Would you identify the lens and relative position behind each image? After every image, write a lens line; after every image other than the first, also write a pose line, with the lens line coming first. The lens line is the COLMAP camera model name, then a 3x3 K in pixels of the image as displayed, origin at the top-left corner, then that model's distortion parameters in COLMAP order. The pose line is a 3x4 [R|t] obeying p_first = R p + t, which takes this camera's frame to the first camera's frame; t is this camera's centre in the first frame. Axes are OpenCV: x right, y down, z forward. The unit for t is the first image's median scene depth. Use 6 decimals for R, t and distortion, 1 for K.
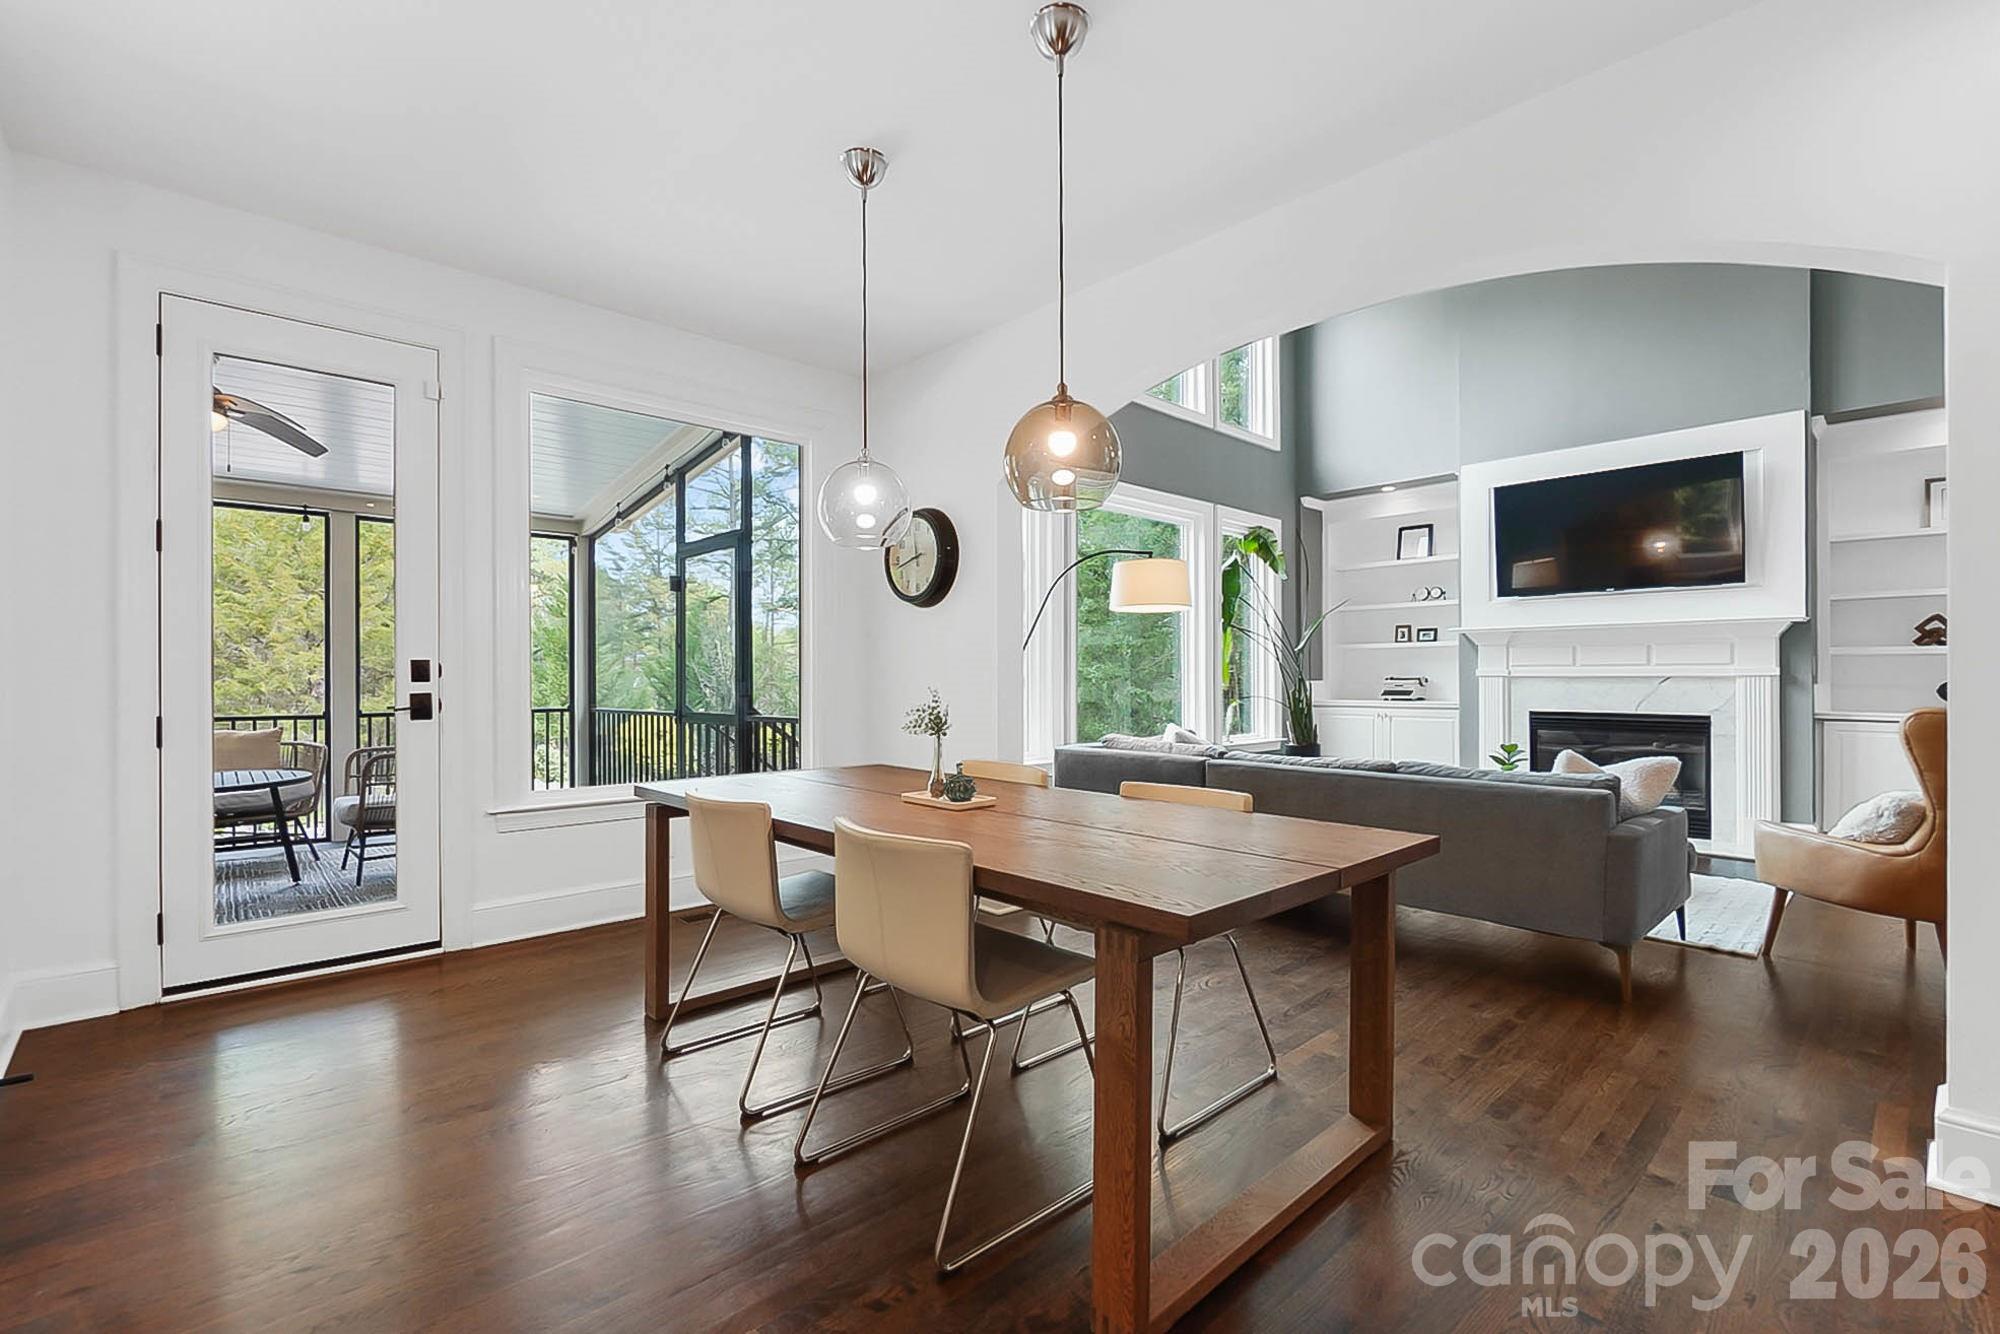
lens RADIAL K [[866.9, 0, 996.9], [0, 866.9, 677.0], [0, 0, 1]] dist [-0.012832, -0.000375]
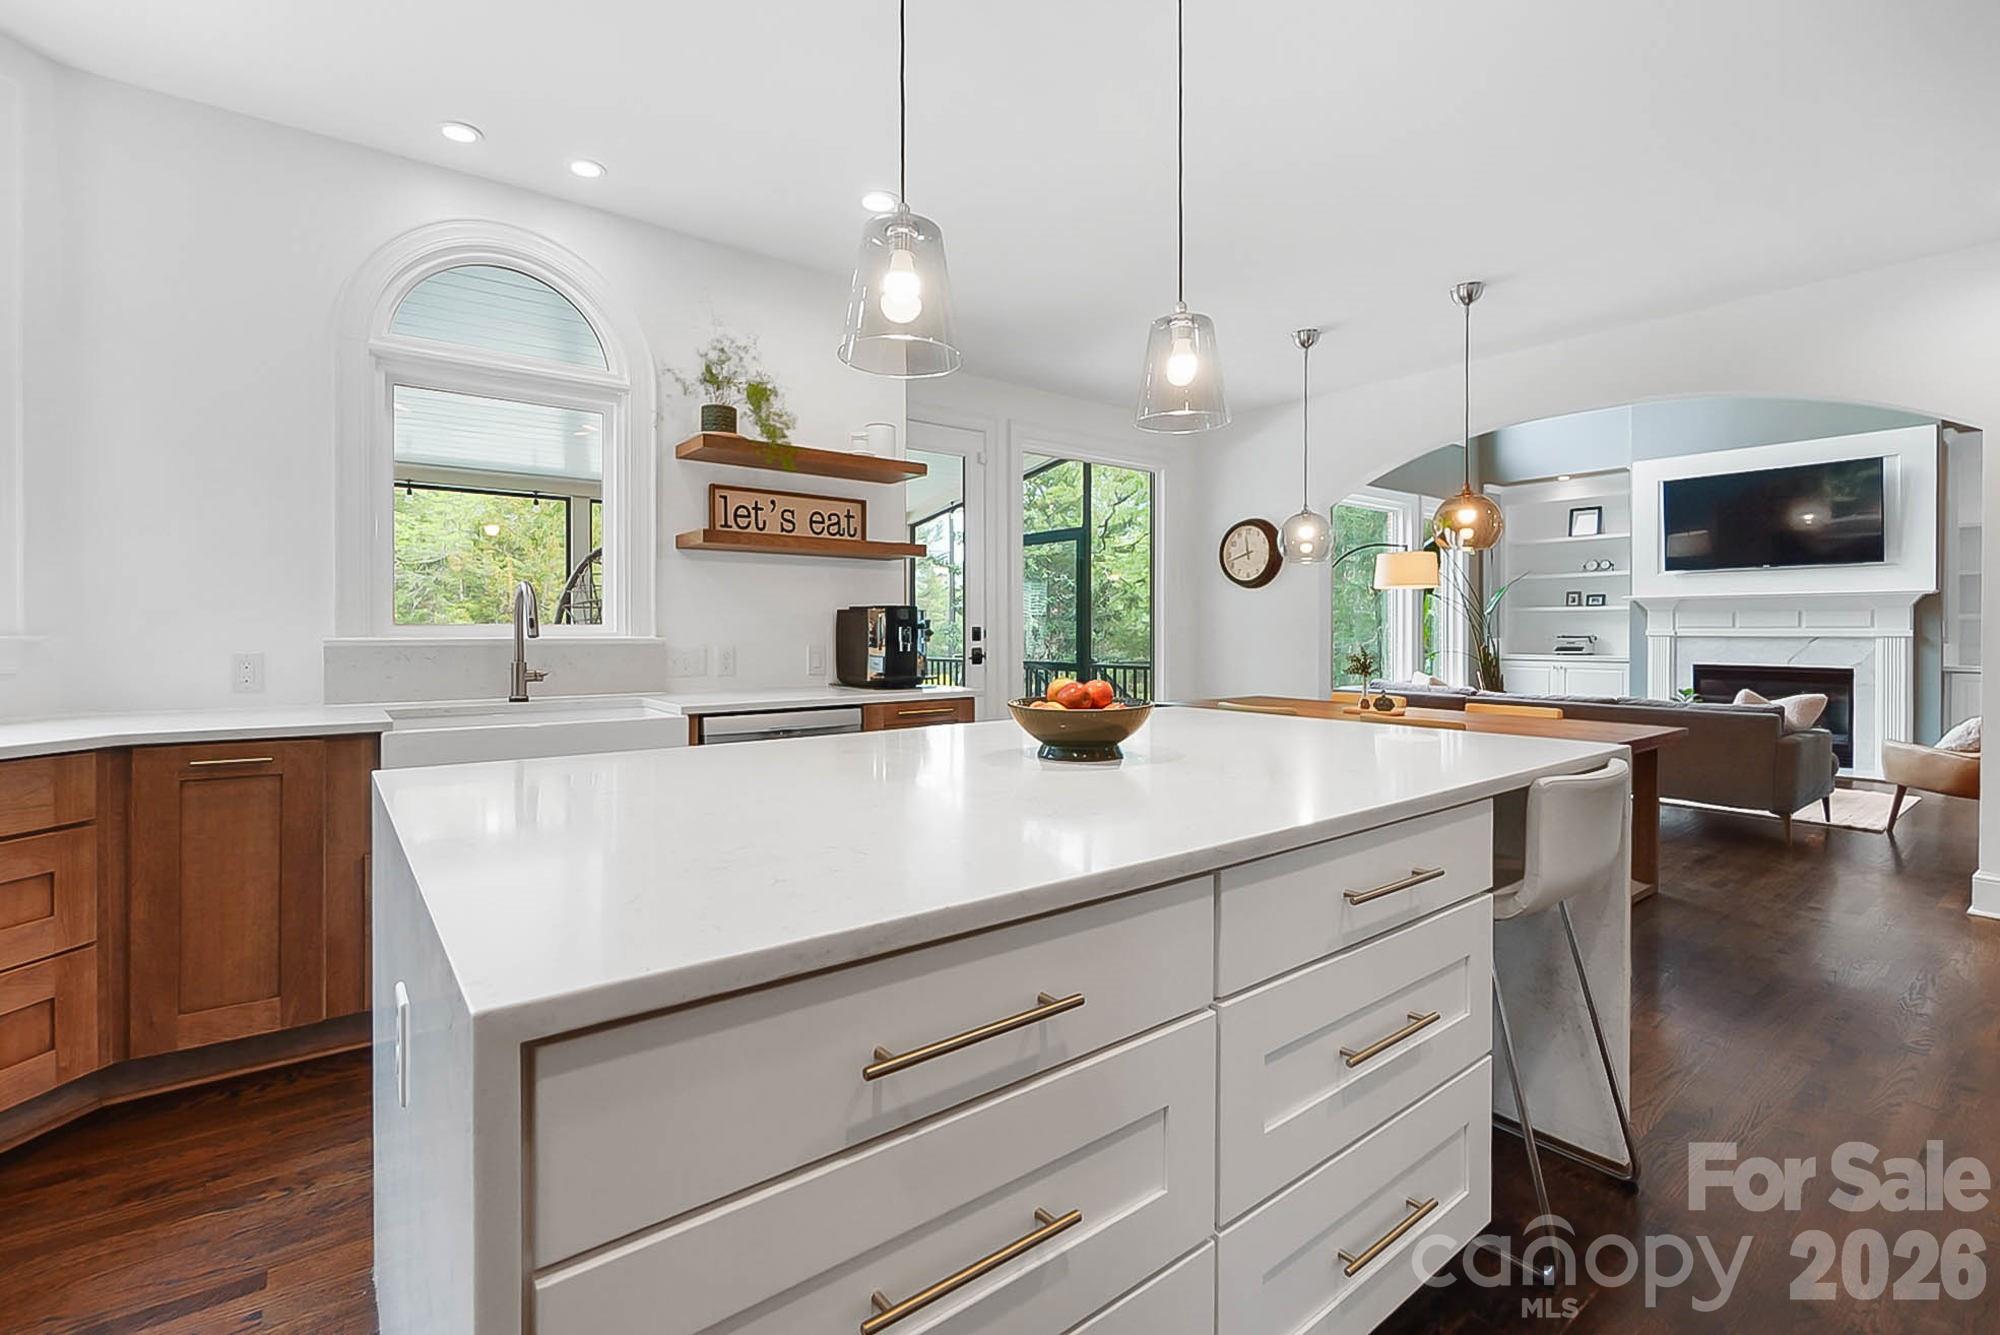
lens RADIAL K [[860.7, 0, 986.7], [0, 860.7, 635.1], [0, 0, 1]] dist [-0.018034, -0.000088]
pose [[0.993870, 0.002372, -0.110526, -0.290359], [-0.001637, 0.999976, 0.006740, -0.009820], [0.110539, -0.006517, 0.993850, -0.364553]]
